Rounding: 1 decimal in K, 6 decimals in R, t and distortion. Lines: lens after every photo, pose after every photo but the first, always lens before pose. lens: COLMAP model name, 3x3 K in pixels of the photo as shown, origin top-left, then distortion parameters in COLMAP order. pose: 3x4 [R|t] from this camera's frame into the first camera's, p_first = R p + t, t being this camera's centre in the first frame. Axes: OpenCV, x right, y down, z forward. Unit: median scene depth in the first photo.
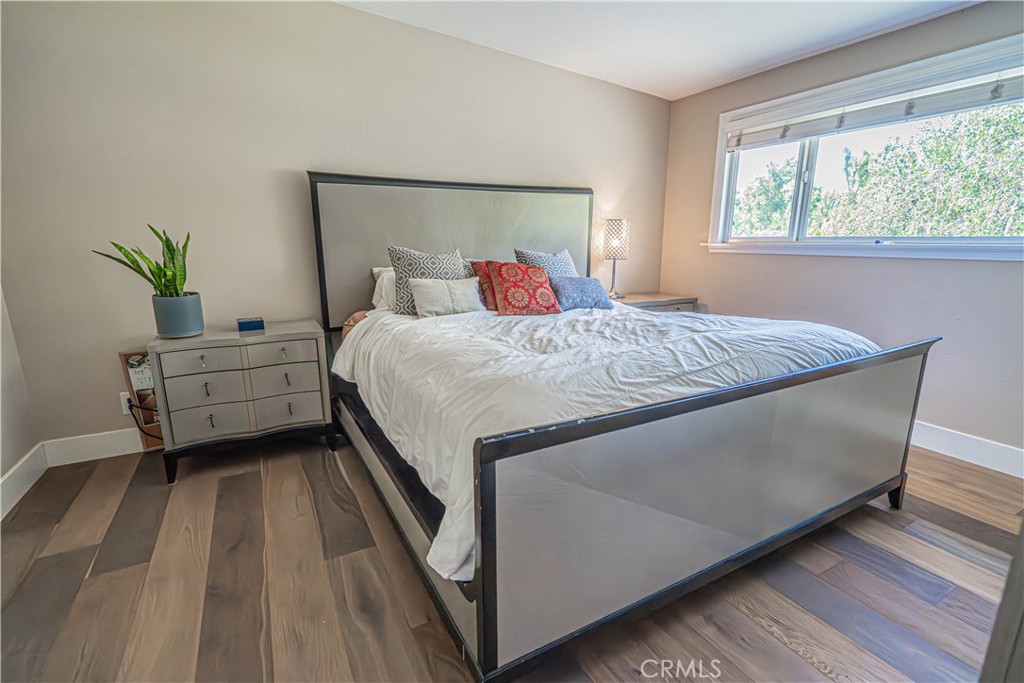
lens RADIAL K [[461.5, 0, 510.7], [0, 461.5, 345.6], [0, 0, 1]] dist [-0.012172, -0.000514]
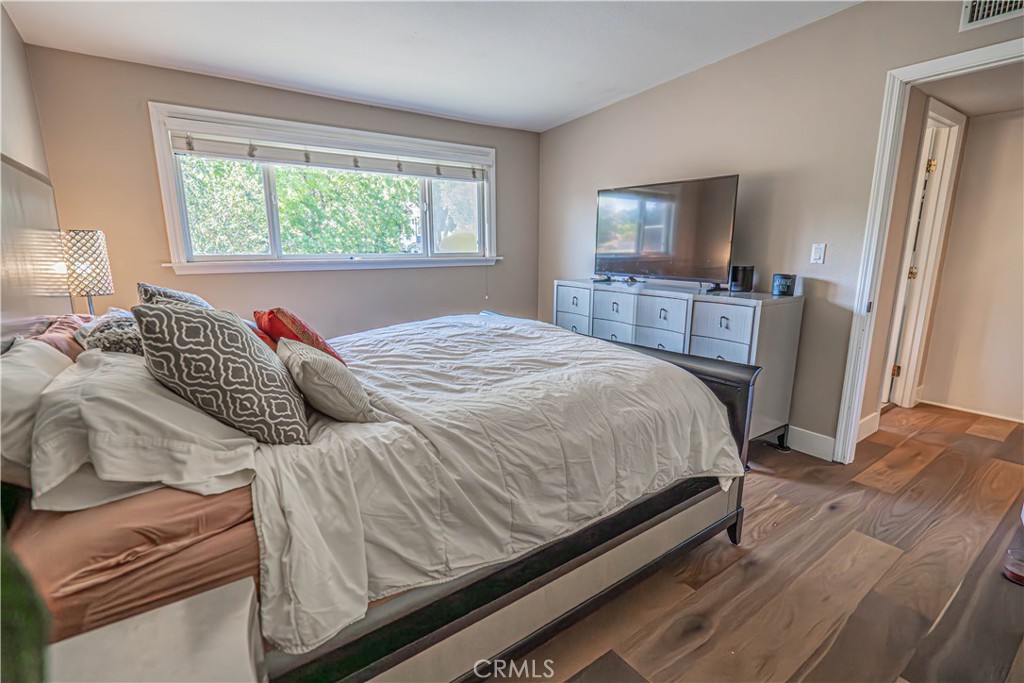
lens RADIAL K [[461.5, 0, 510.7], [0, 461.5, 345.6], [0, 0, 1]] dist [-0.012172, -0.000514]
pose [[-0.112592, -0.204806, 0.972305, -0.531446], [0.219860, 0.949138, 0.225385, -0.163907], [-0.969012, 0.239147, -0.061836, 0.616419]]
